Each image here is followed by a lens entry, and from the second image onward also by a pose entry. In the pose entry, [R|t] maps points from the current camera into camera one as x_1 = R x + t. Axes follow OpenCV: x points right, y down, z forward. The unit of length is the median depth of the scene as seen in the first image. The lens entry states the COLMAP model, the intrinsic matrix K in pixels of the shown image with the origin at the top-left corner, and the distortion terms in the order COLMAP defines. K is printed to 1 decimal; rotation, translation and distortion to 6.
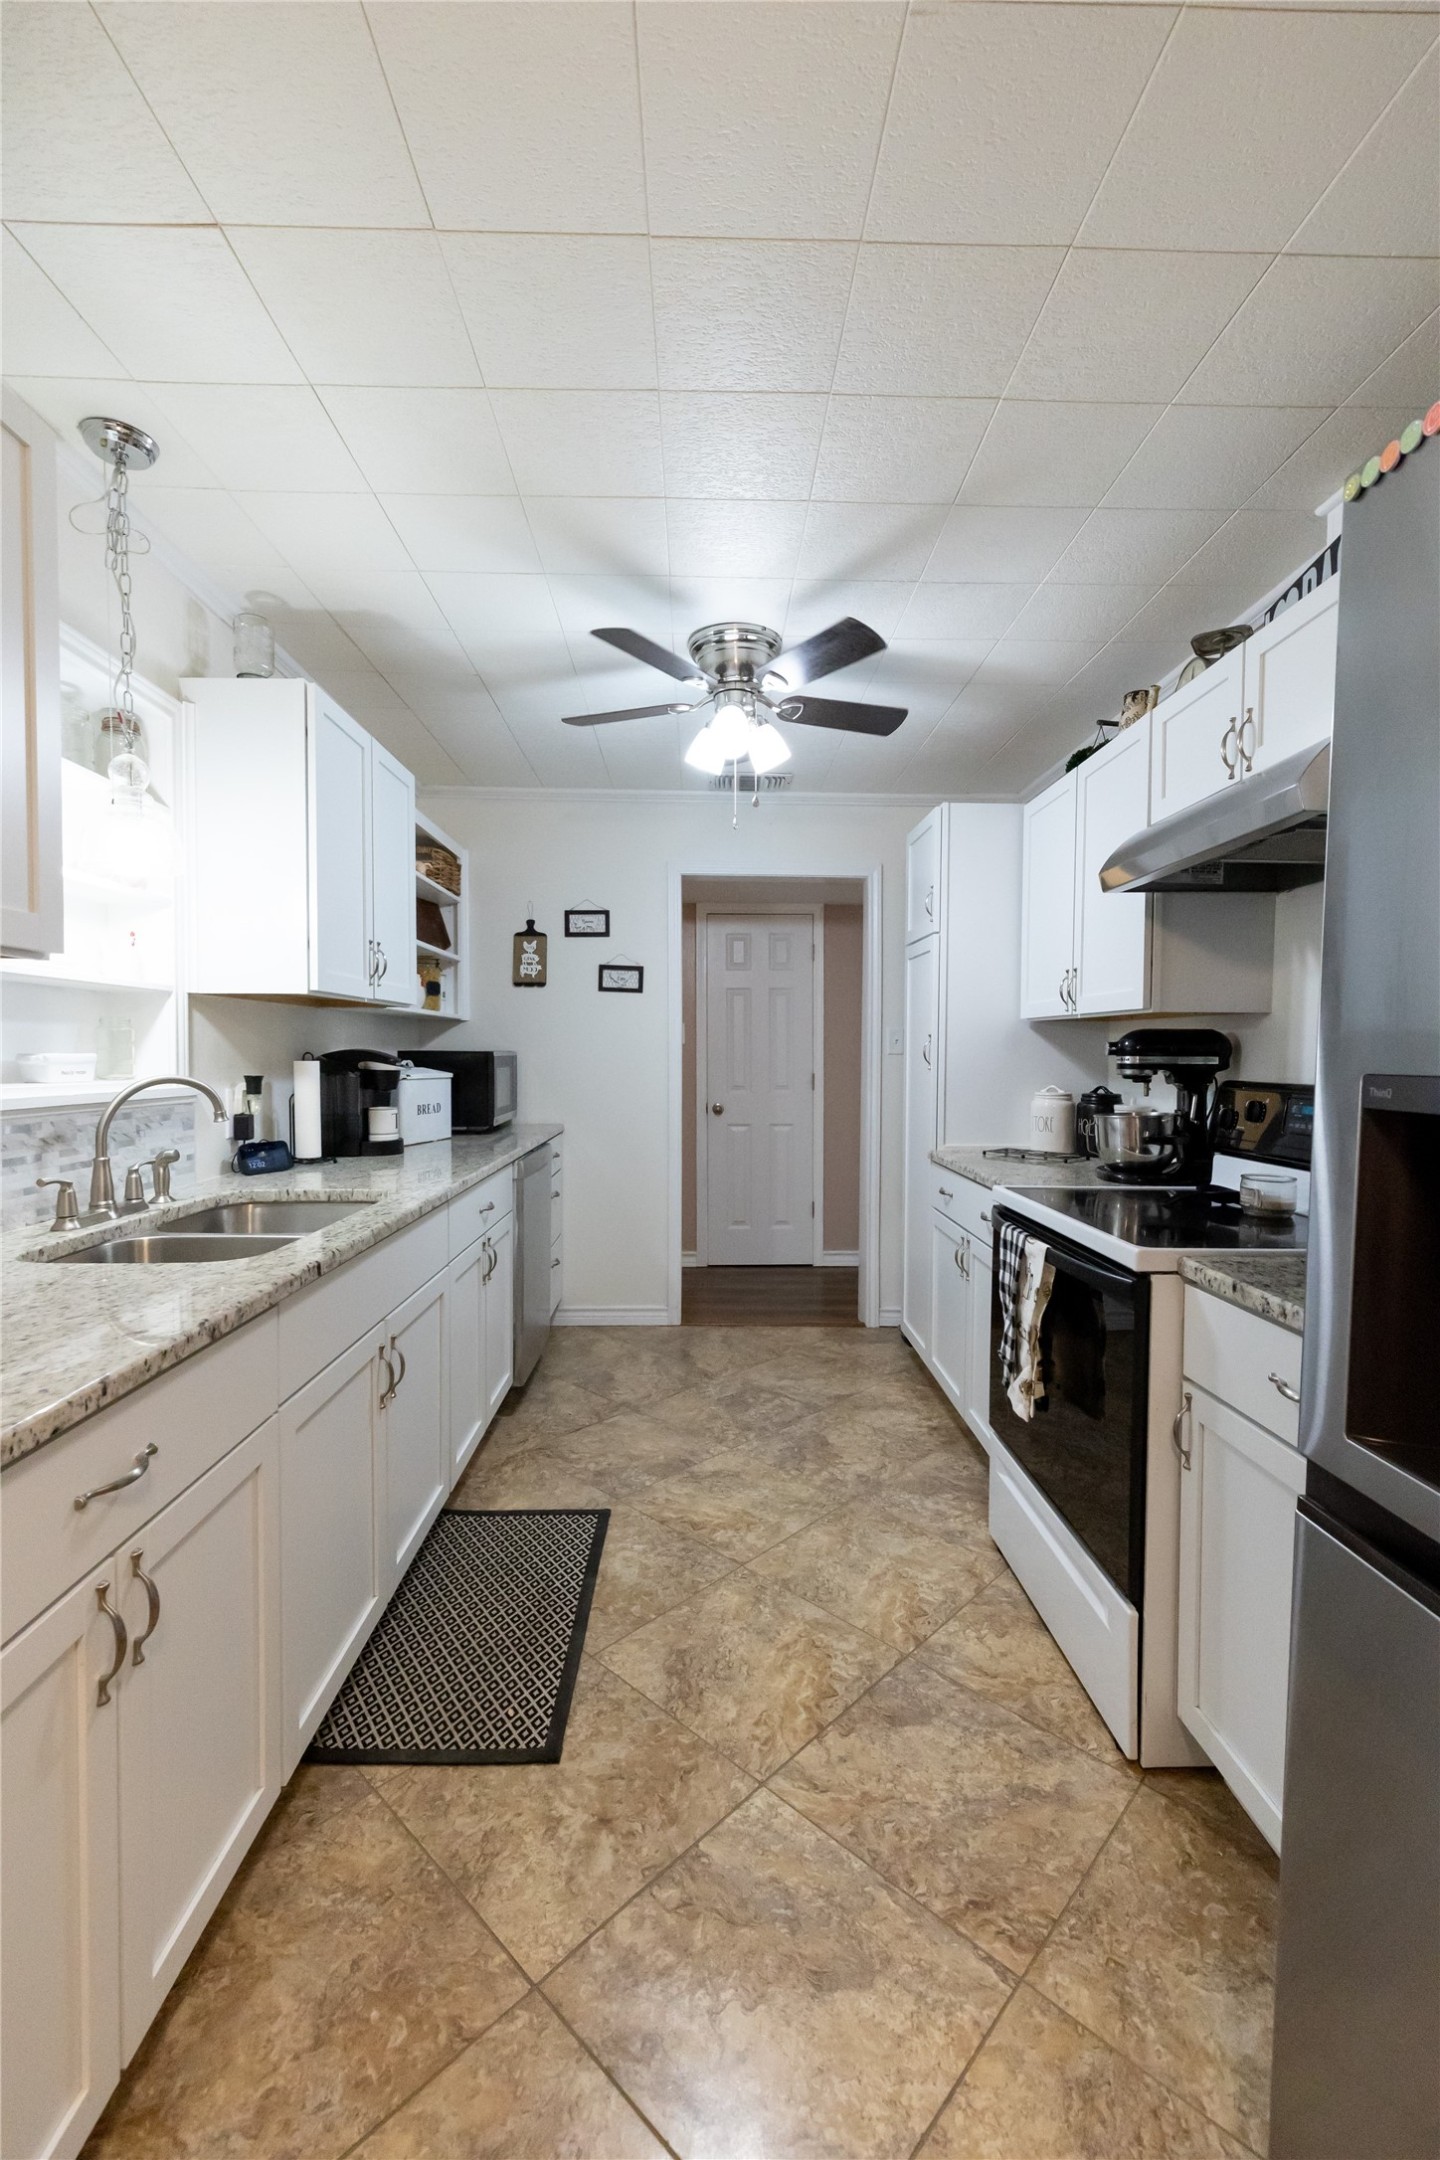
lens RADIAL K [[911.2, 0, 717.9], [0, 911.2, 1082.2], [0, 0, 1]] dist [-0.000058, 0.000224]
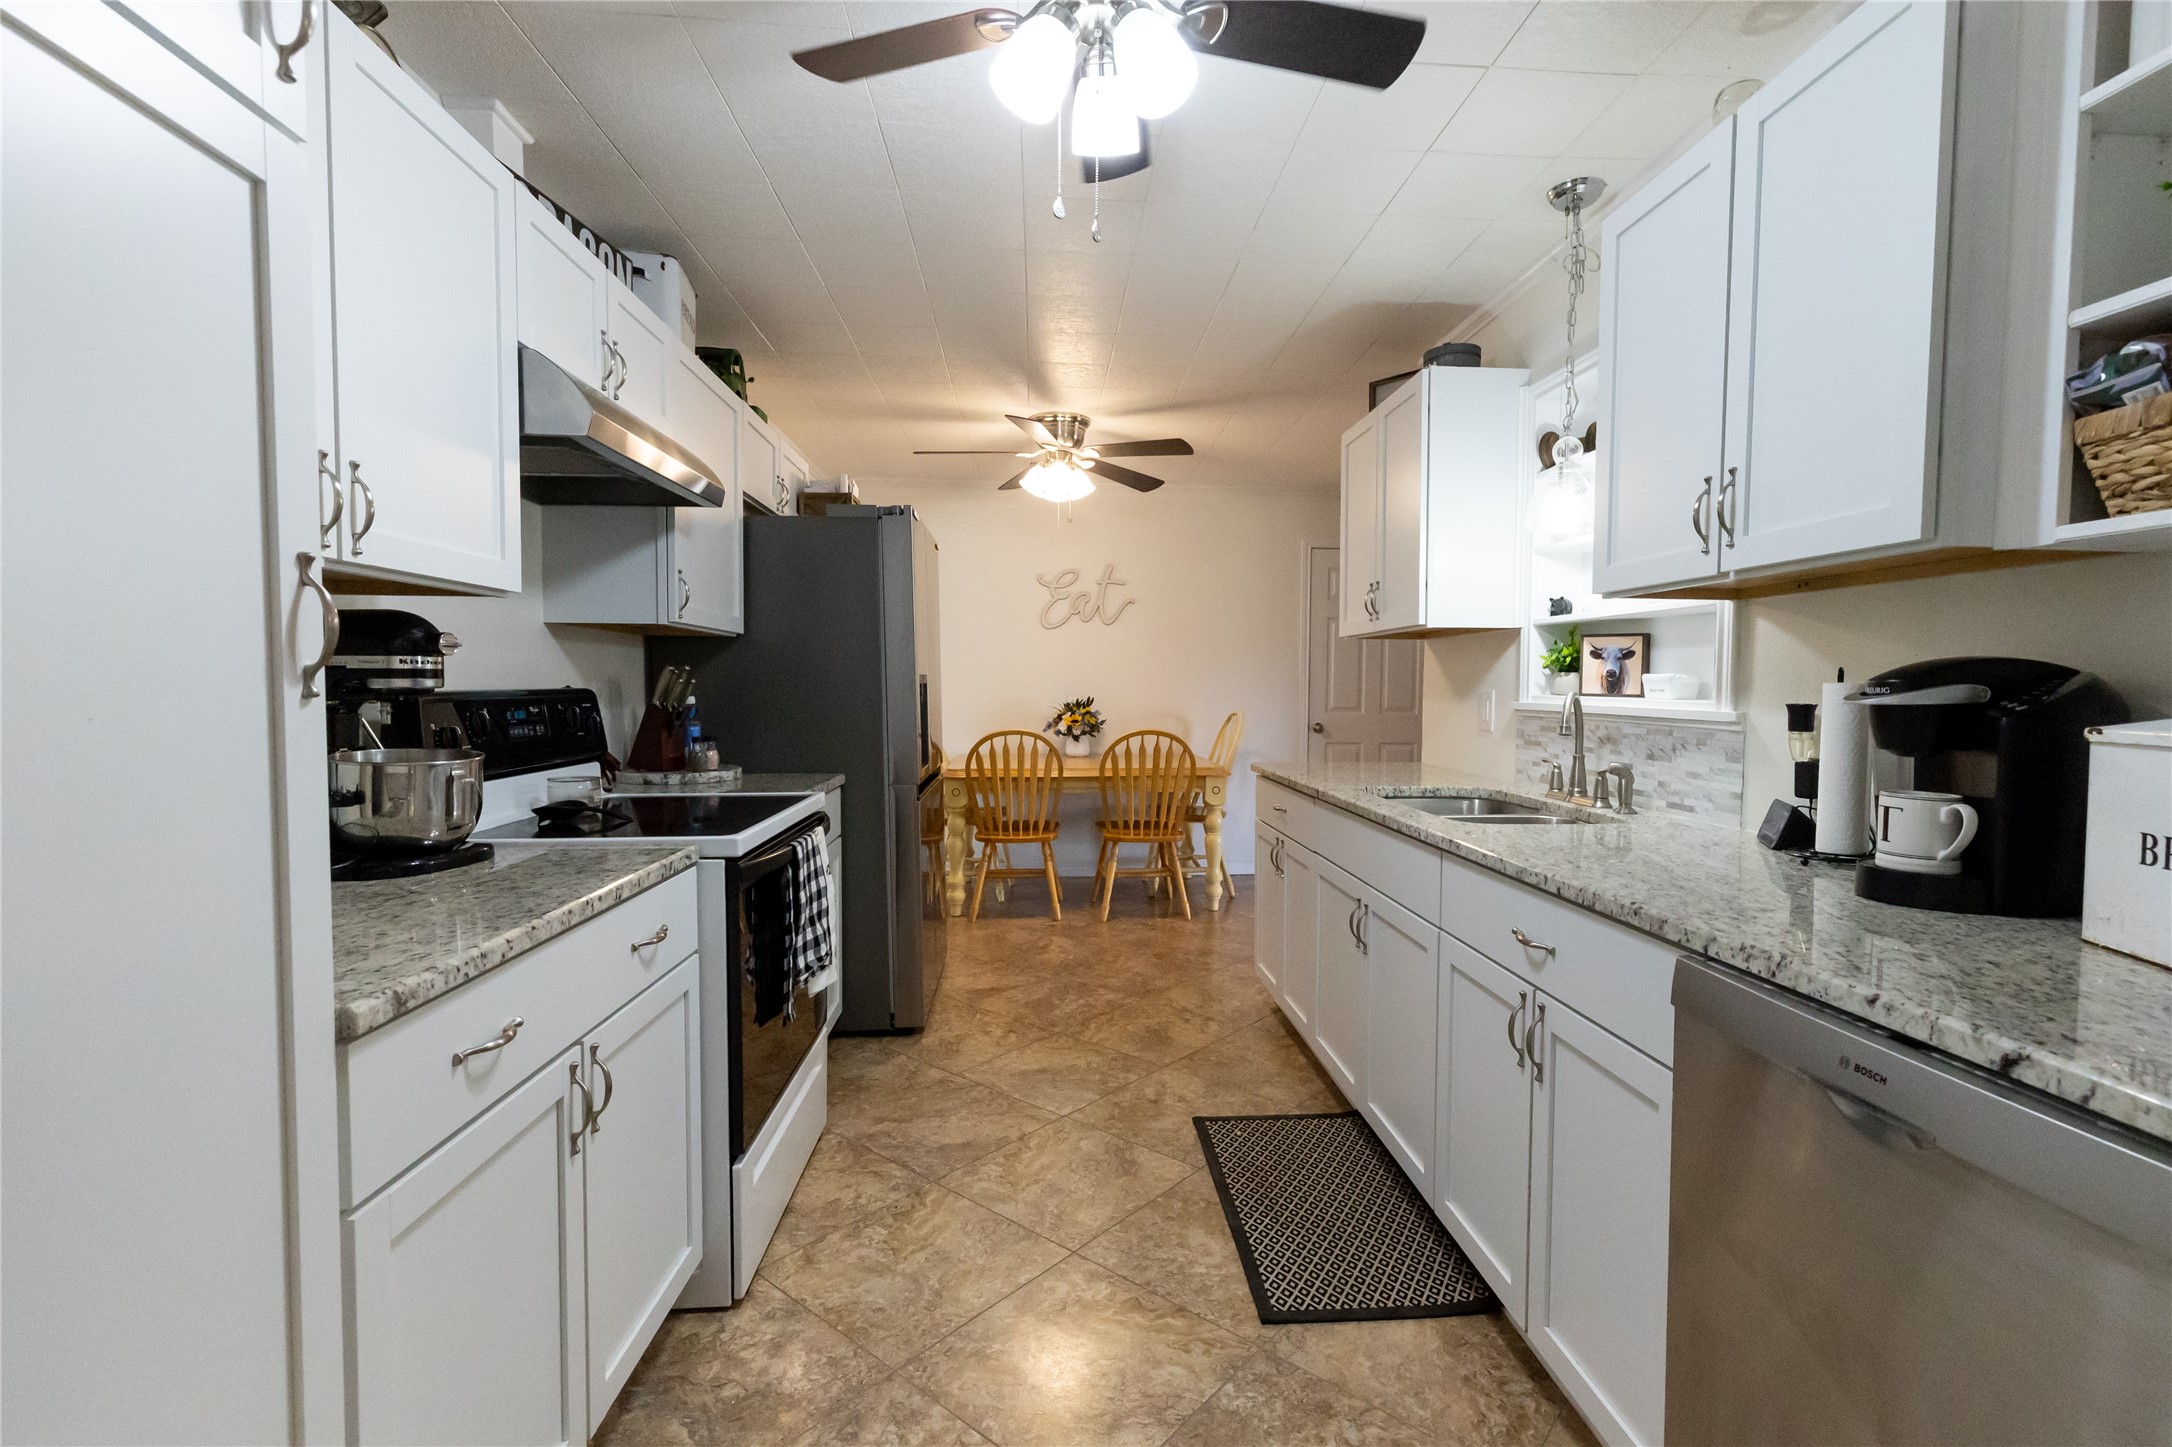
lens RADIAL K [[916.3, 0, 1095.1], [0, 916.3, 722.5], [0, 0, 1]] dist [-0.000058, 0.000224]
pose [[-0.999236, -0.012023, -0.037196, 0.049951], [-0.014837, 0.996973, 0.076316, -0.046524], [0.036166, 0.076809, -0.996390, 2.041824]]
